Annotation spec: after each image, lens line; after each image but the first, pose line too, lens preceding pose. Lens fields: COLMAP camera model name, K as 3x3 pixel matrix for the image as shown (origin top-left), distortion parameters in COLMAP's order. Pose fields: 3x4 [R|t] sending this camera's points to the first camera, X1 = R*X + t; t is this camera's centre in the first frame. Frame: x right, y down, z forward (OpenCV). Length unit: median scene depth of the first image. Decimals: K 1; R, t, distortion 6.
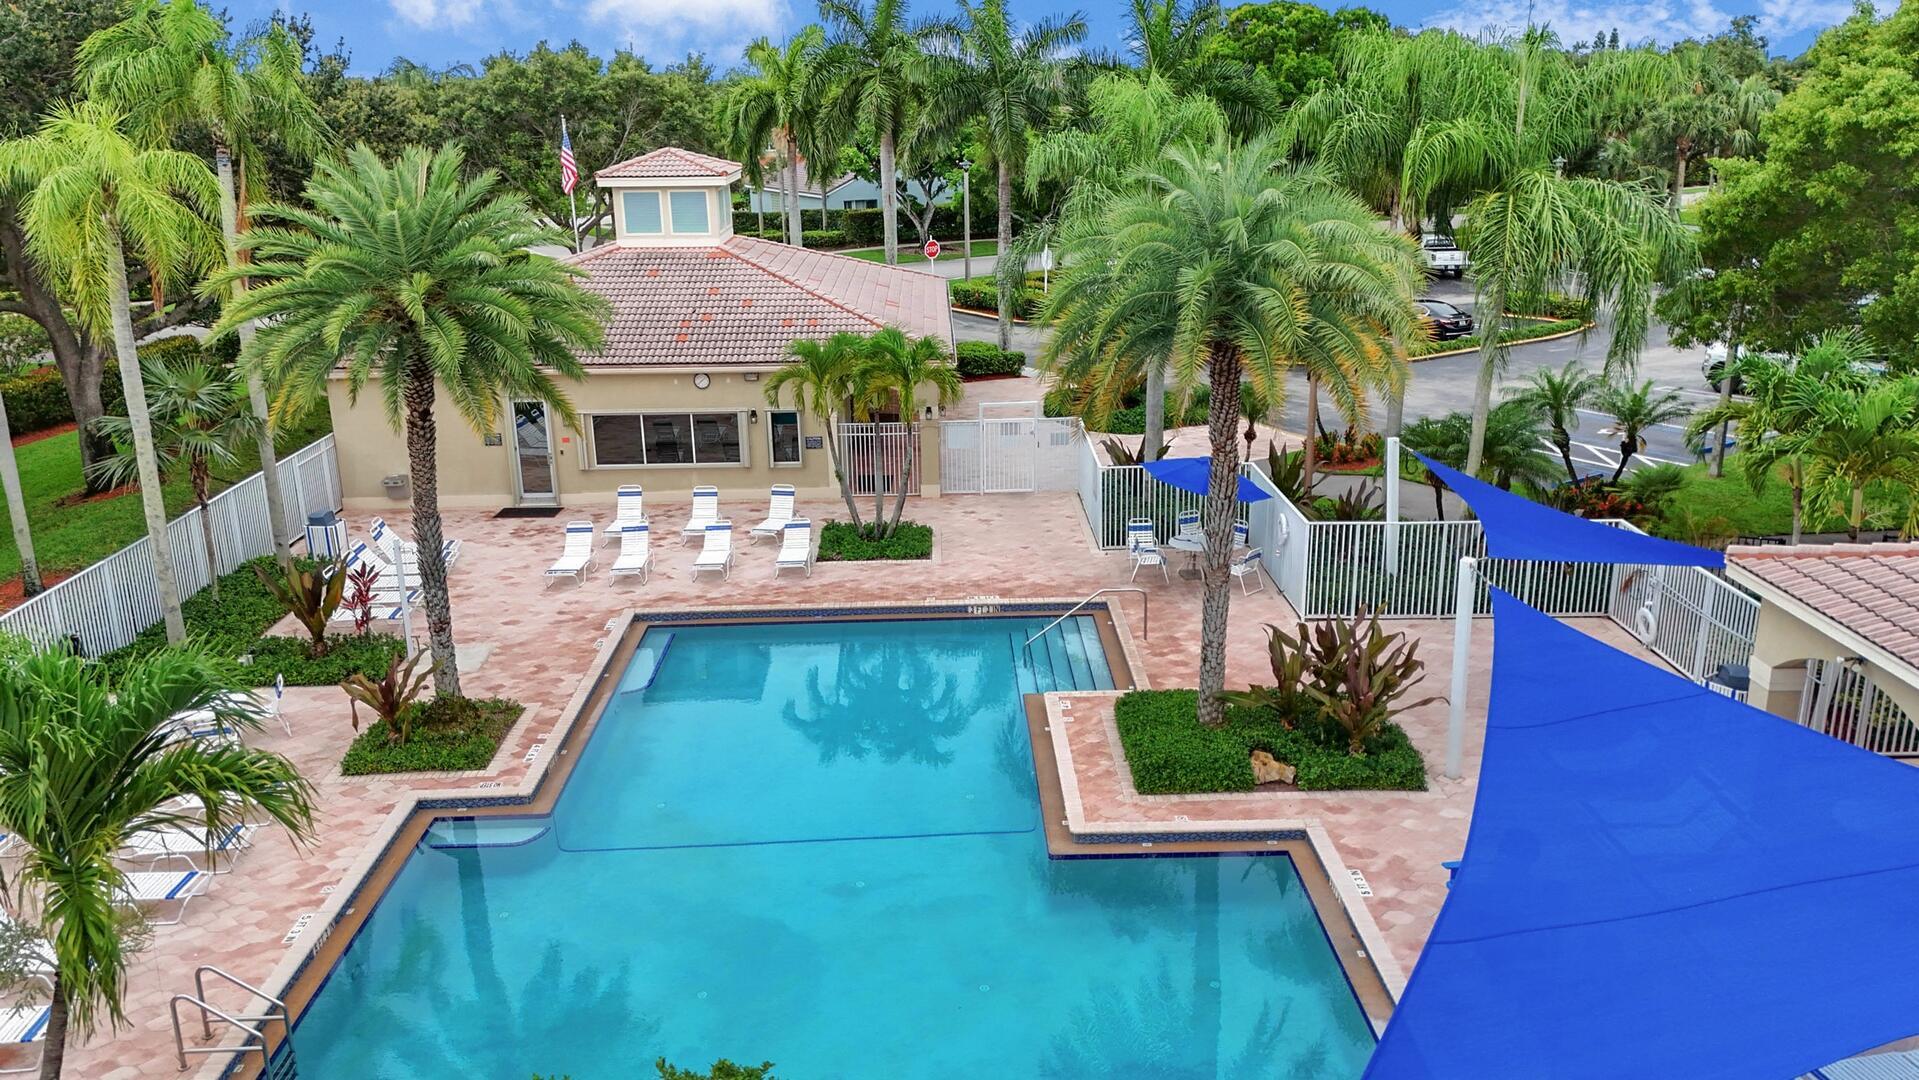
lens RADIAL K [[1453.2, 0, 959.5], [0, 1453.2, 540.0], [0, 0, 1]] dist [0.067976, -0.046616]
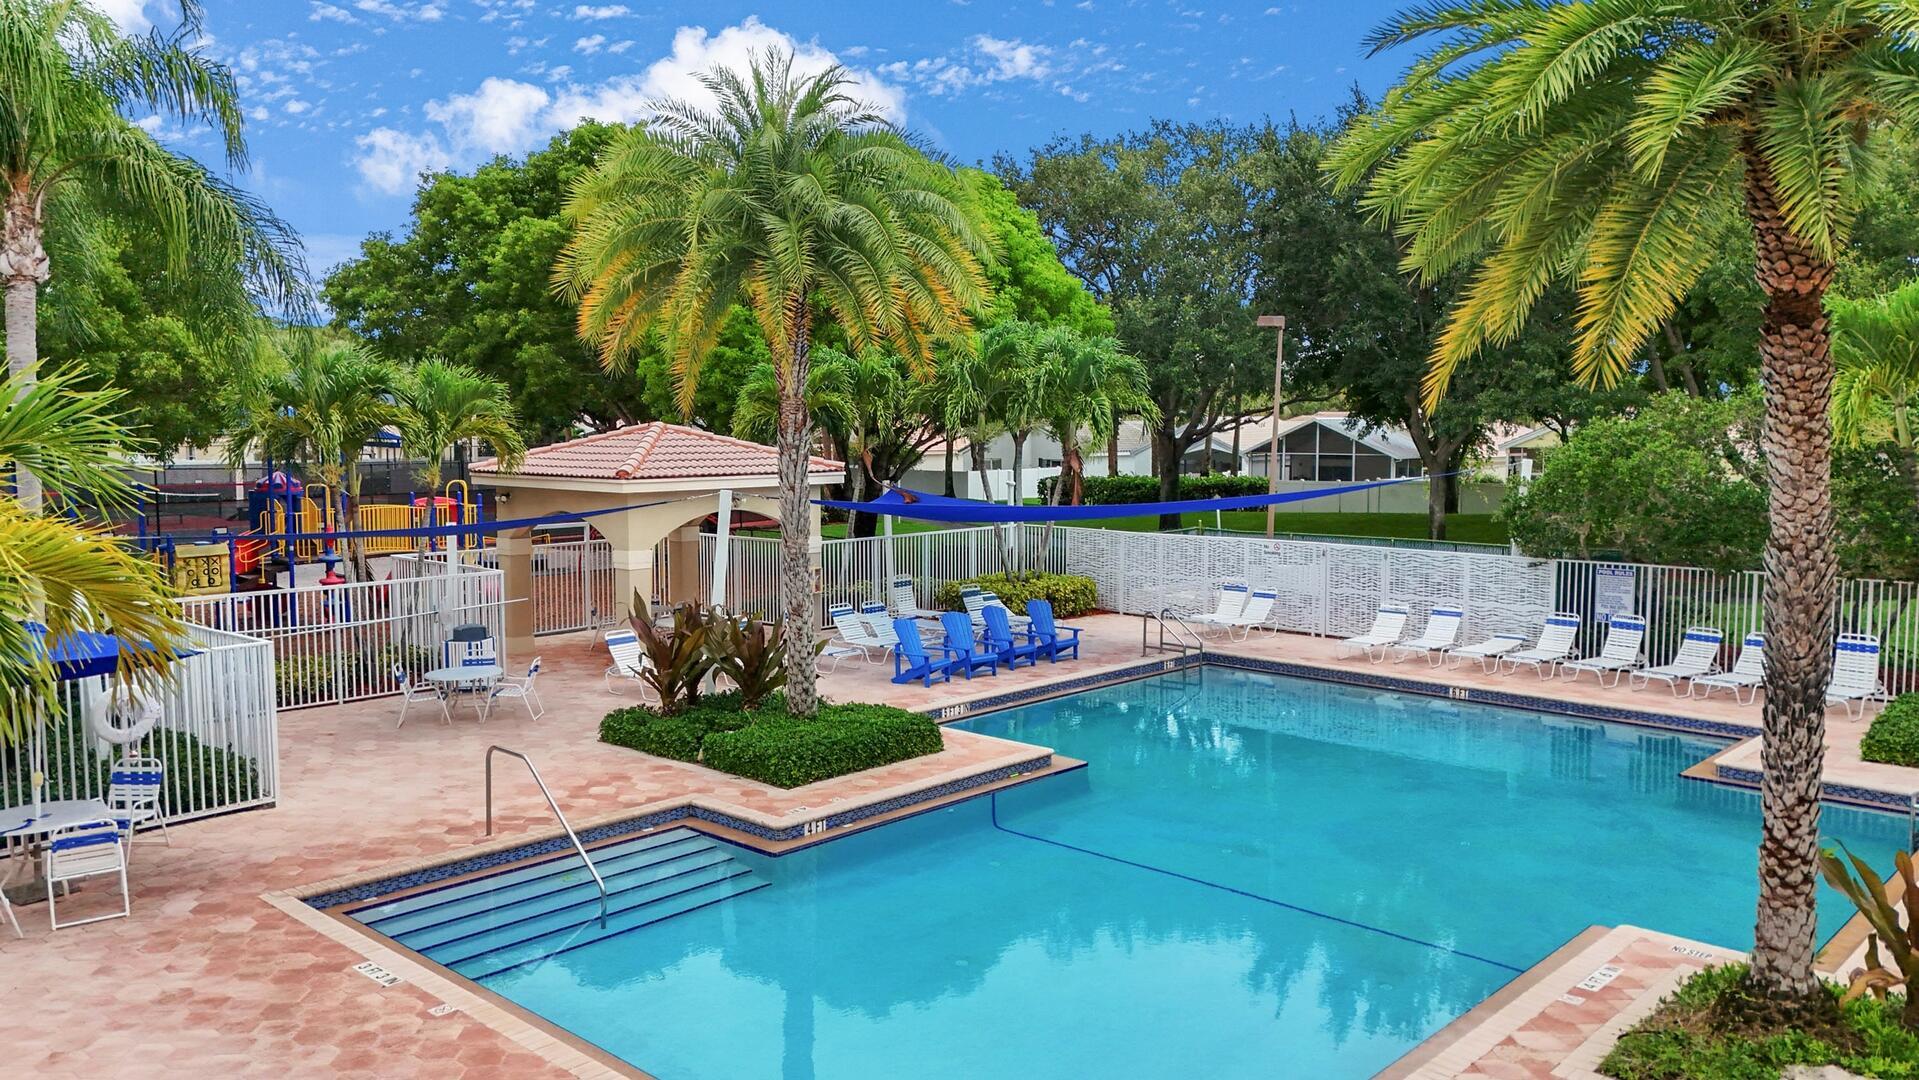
lens RADIAL K [[1451.5, 0, 961.8], [0, 1451.5, 600.6], [0, 0, 1]] dist [0.072215, -0.049039]
pose [[-0.715514, -0.073404, 0.694731, -0.456290], [0.217654, 0.921543, 0.321534, -0.184489], [-0.663827, 0.381273, -0.643401, 1.358169]]
